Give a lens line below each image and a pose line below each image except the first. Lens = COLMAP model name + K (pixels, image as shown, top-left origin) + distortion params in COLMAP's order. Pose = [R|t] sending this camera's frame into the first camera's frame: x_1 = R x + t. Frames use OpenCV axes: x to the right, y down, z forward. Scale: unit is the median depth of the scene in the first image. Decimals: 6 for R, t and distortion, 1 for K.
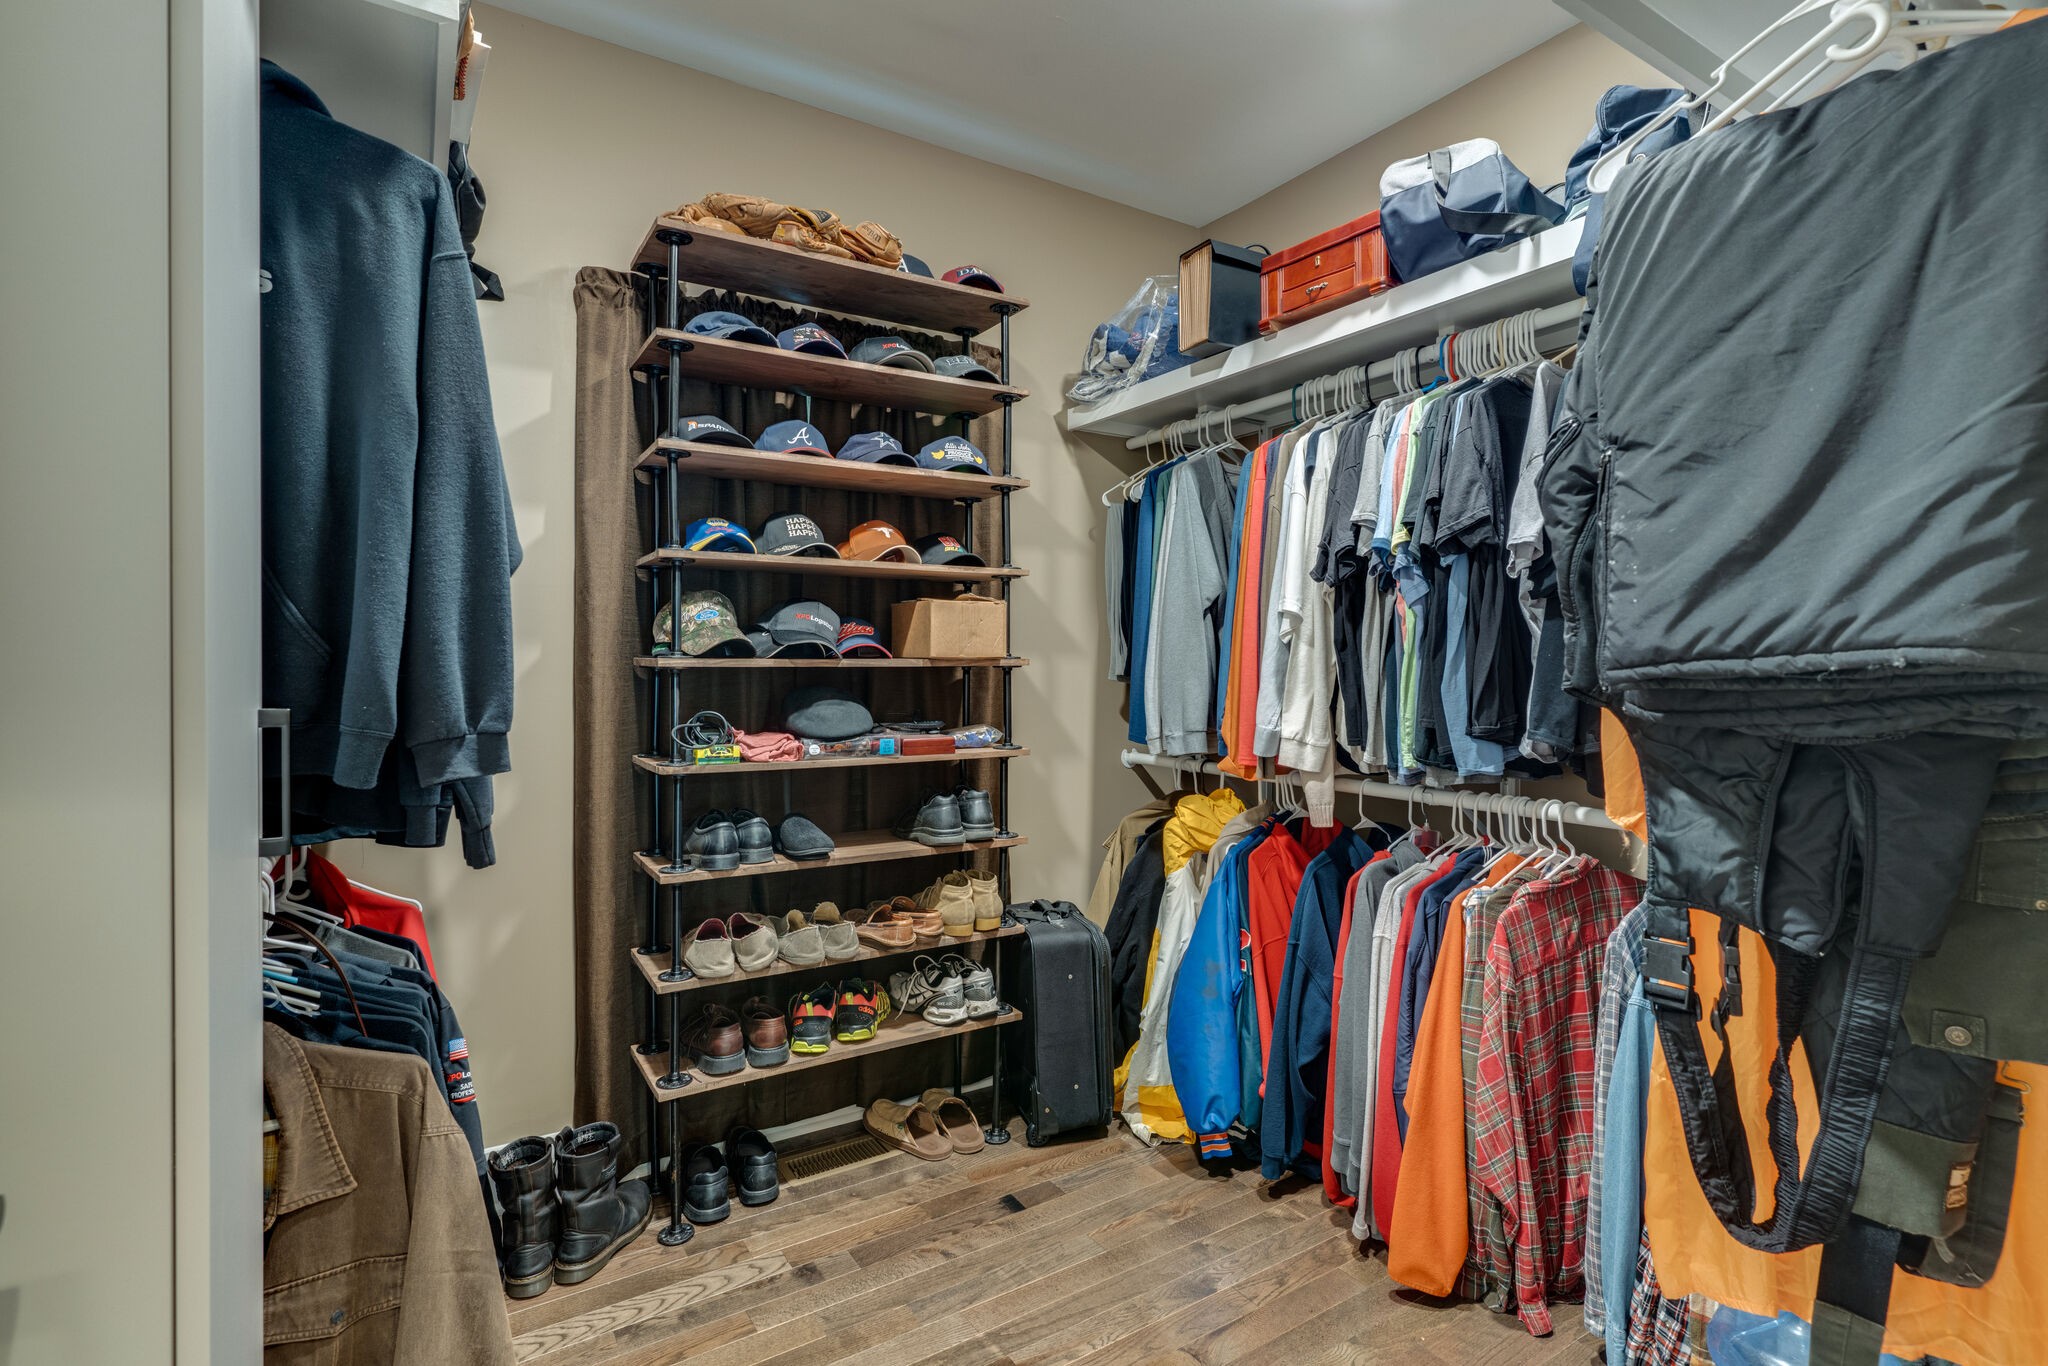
lens RADIAL K [[991.4, 0, 1018.3], [0, 991.4, 681.0], [0, 0, 1]] dist [0.001441, -0.001172]
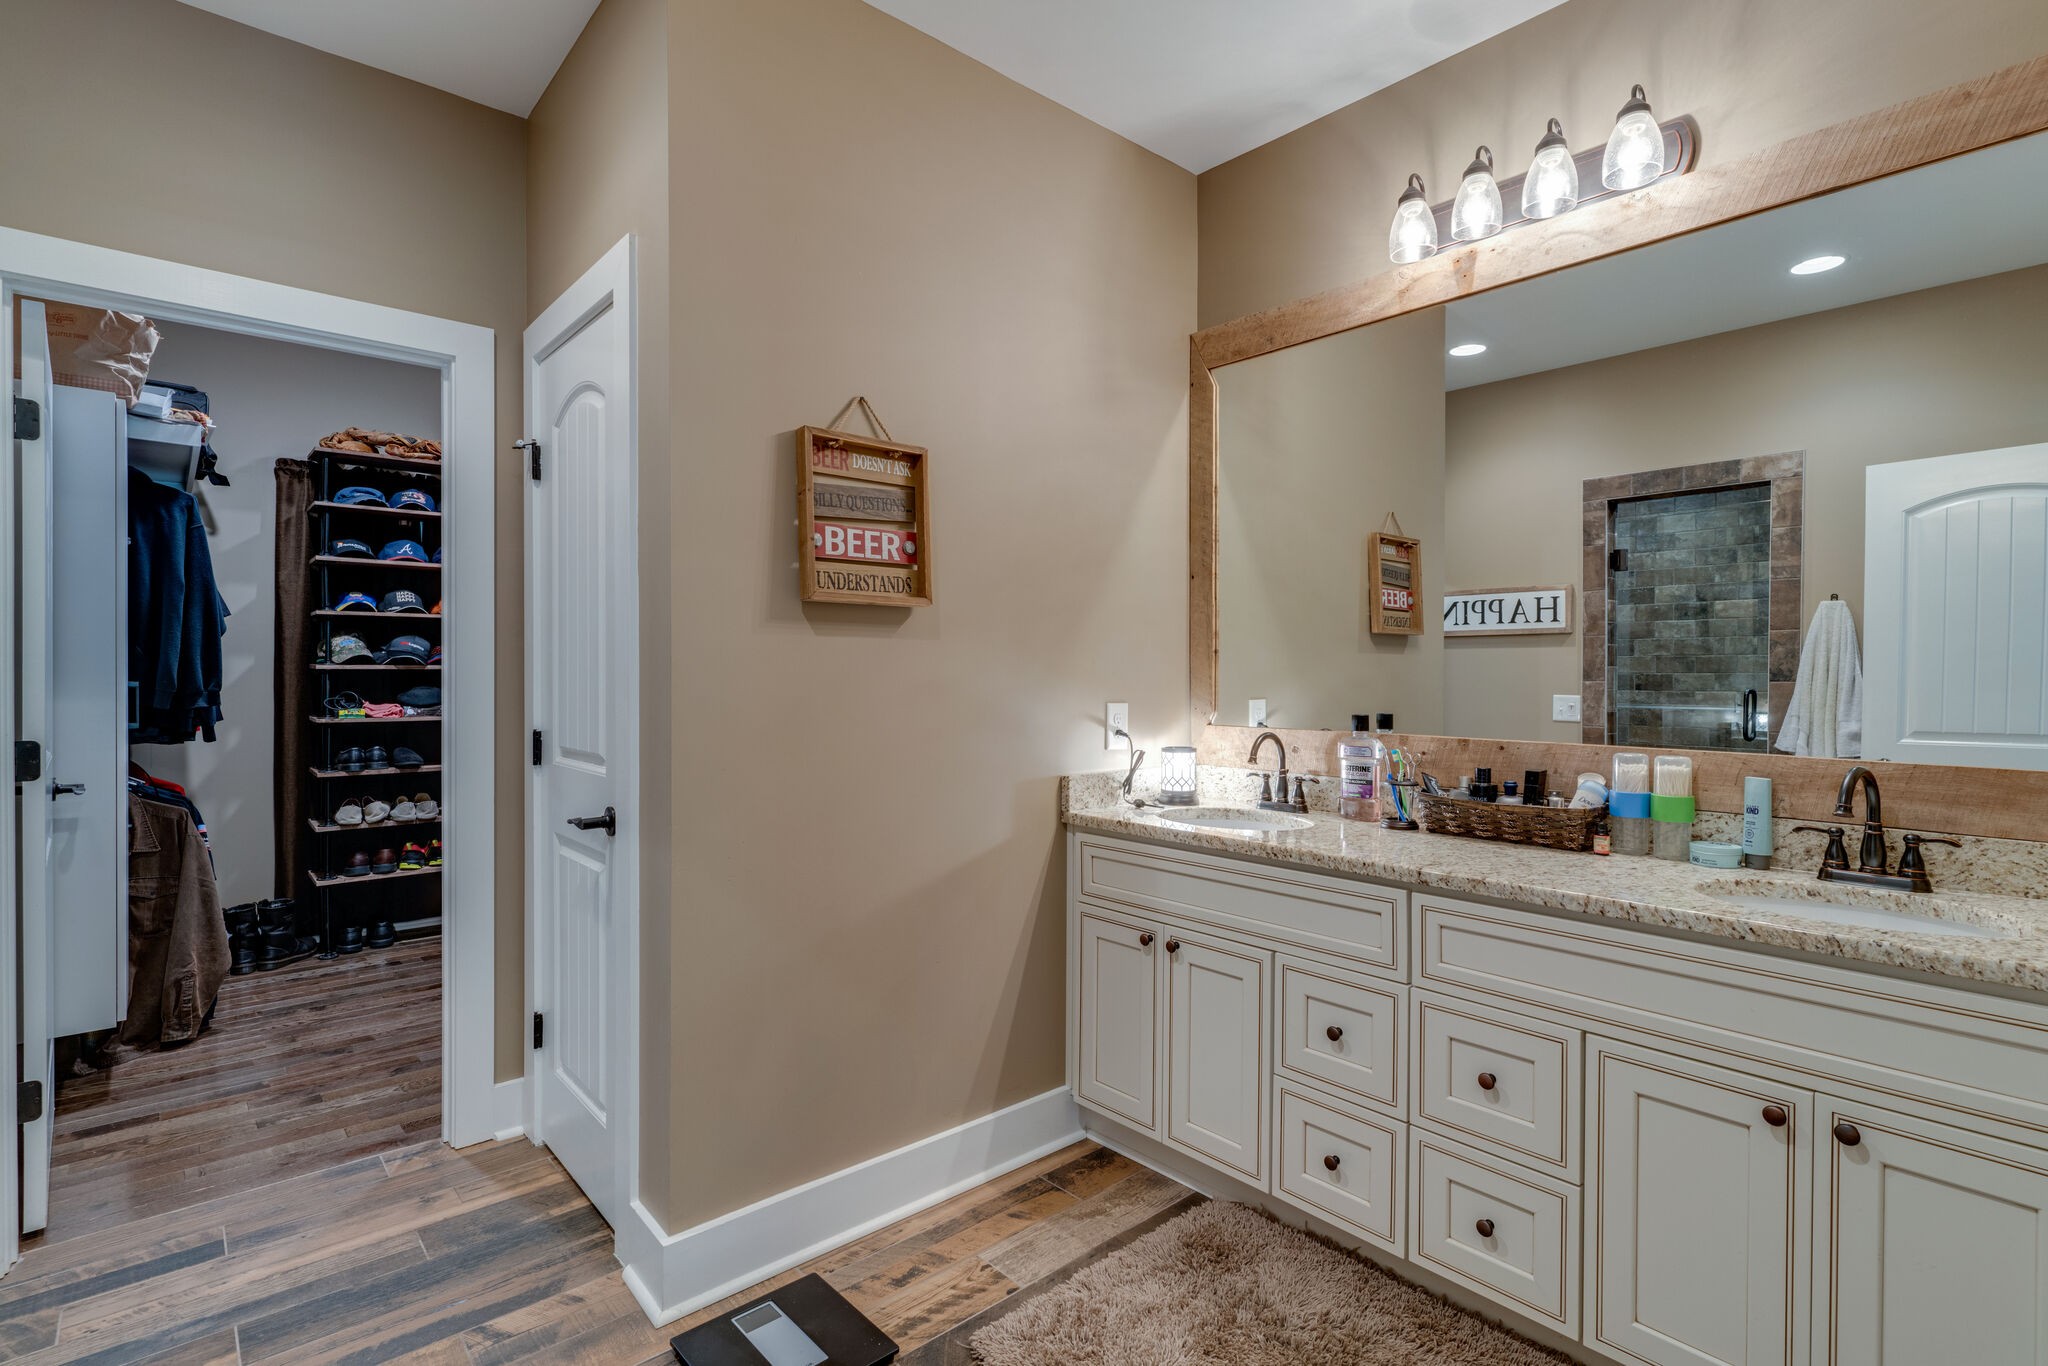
lens RADIAL K [[991.4, 0, 1032.1], [0, 991.4, 680.5], [0, 0, 1]] dist [0.001441, -0.001172]
pose [[0.984888, -0.002605, 0.173173, 0.689011], [0.003523, 0.999981, -0.004991, 0.022865], [-0.173157, 0.005526, 0.984879, -1.181797]]
